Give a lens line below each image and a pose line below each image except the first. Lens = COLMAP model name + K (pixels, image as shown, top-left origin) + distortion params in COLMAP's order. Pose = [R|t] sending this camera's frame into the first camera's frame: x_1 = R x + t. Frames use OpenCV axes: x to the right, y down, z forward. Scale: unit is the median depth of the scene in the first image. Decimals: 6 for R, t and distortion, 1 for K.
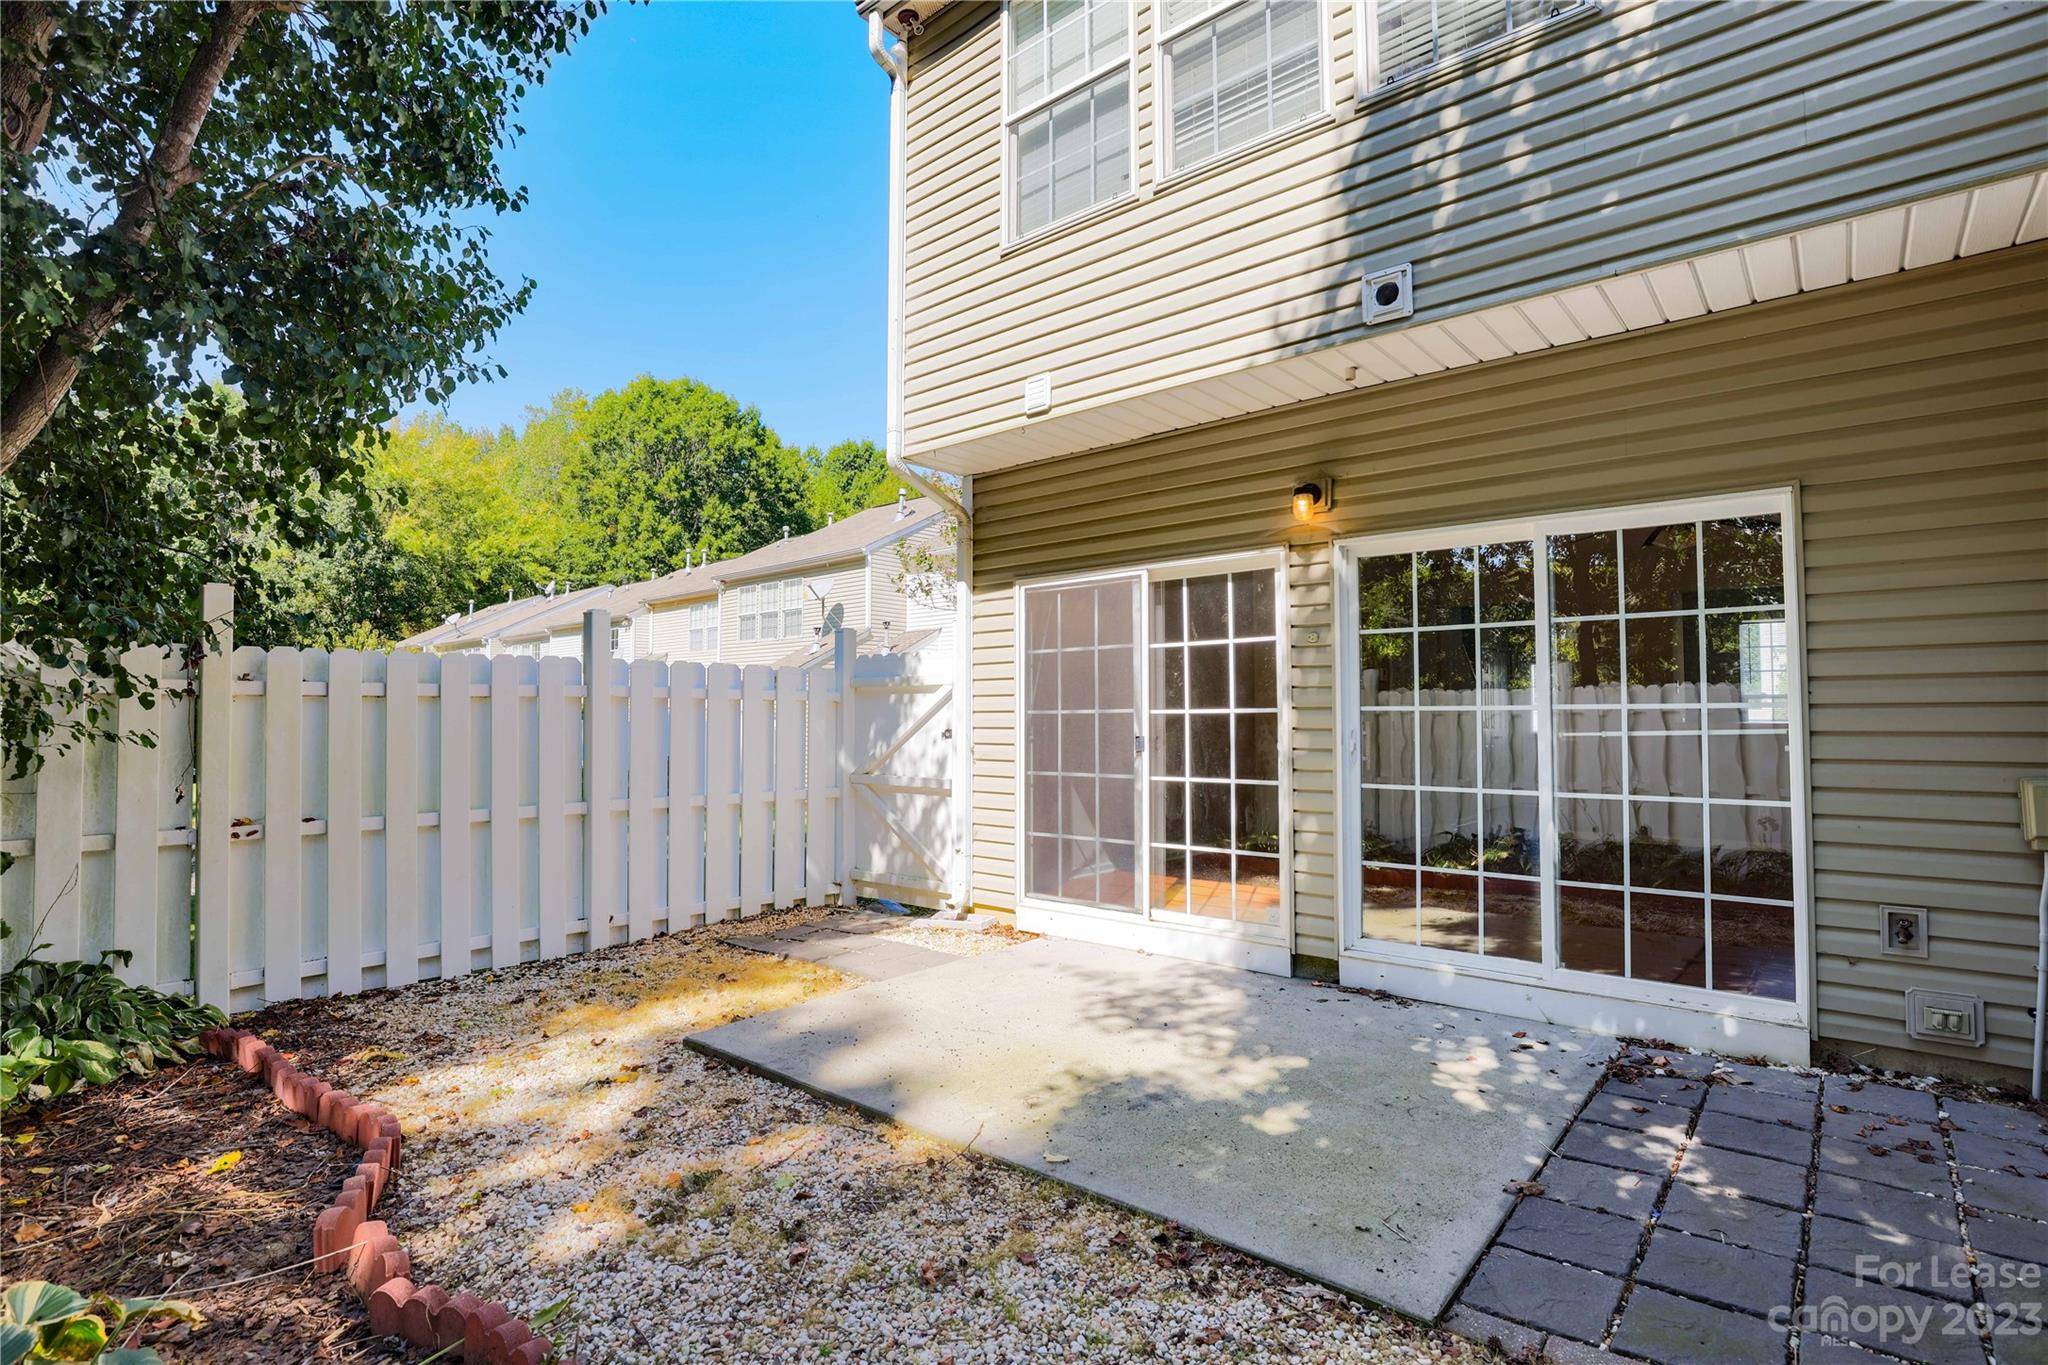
lens RADIAL K [[951.1, 0, 1019.1], [0, 951.1, 689.5], [0, 0, 1]] dist [0.000109, 0.000093]
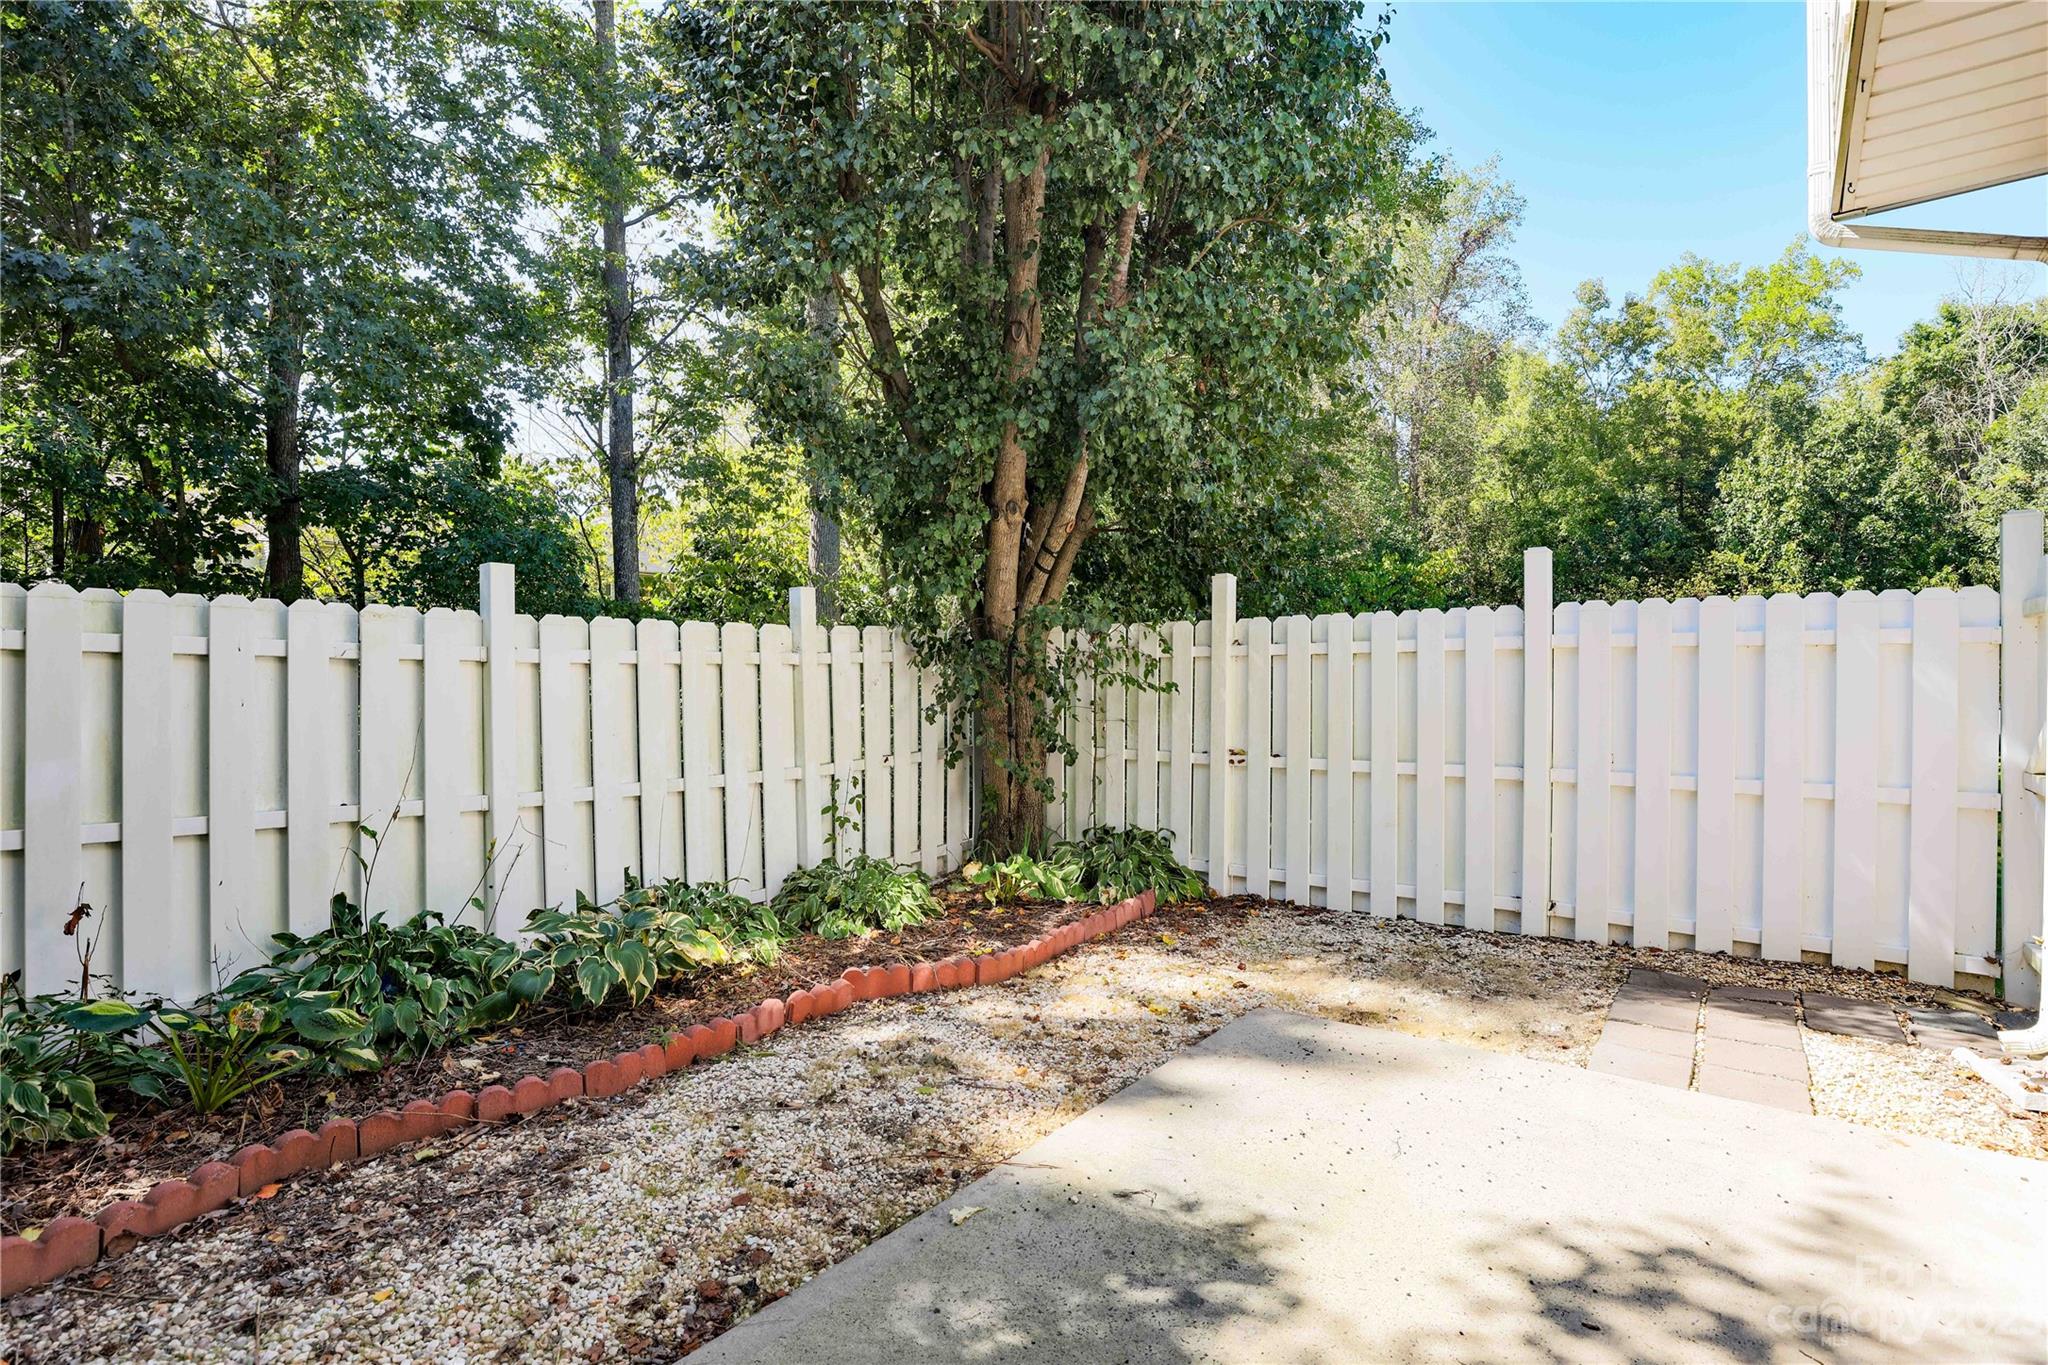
lens RADIAL K [[994.2, 0, 1024.0], [0, 994.2, 682.5], [0, 0, 1]] dist [-0.020488, 0.000079]
pose [[0.070562, 0.003308, -0.997502, 0.583420], [0.038783, 0.999229, 0.006058, 0.025393], [0.996753, -0.039113, 0.070379, 0.669942]]
